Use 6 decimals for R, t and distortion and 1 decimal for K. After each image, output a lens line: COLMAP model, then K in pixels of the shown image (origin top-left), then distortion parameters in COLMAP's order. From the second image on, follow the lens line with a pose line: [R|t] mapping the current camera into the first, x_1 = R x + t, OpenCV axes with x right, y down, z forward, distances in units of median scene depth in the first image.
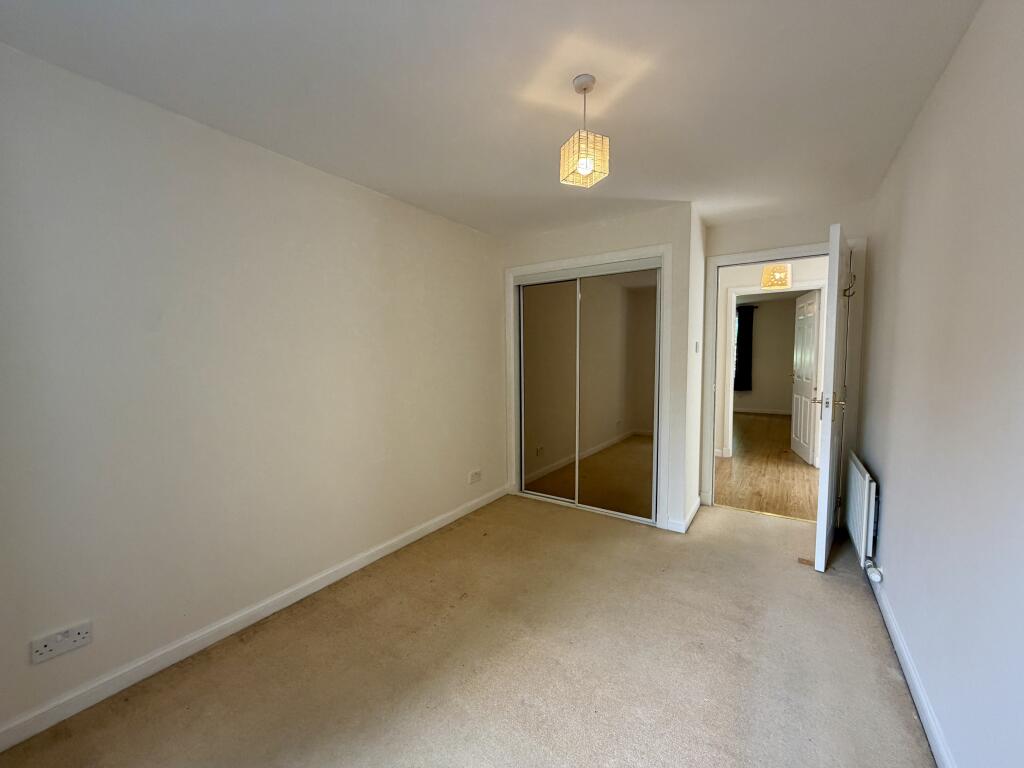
lens RADIAL K [[409.6, 0, 512.0], [0, 409.6, 384.0], [0, 0, 1]] dist [0.000406, 0.000007]
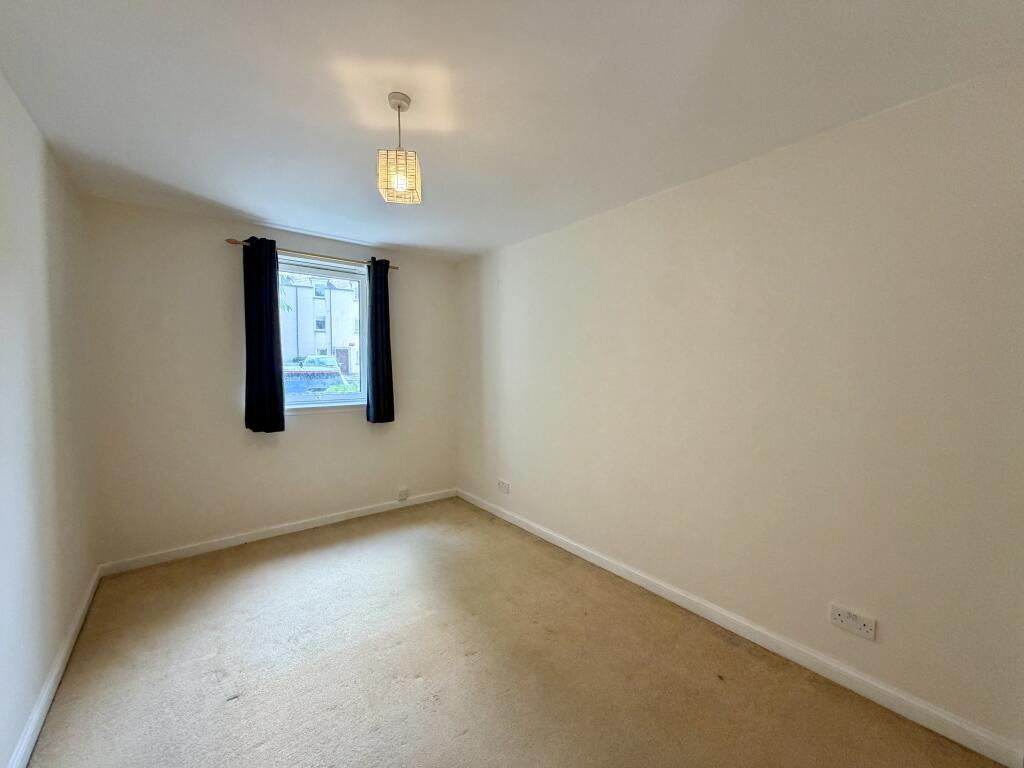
lens RADIAL K [[409.6, 0, 512.0], [0, 409.6, 384.0], [0, 0, 1]] dist [0.000406, 0.000007]
pose [[-0.309403, 0.038398, -0.950156, 0.675187], [-0.080471, 0.994543, 0.066395, -0.074592], [0.947520, 0.097002, -0.304624, 1.024265]]
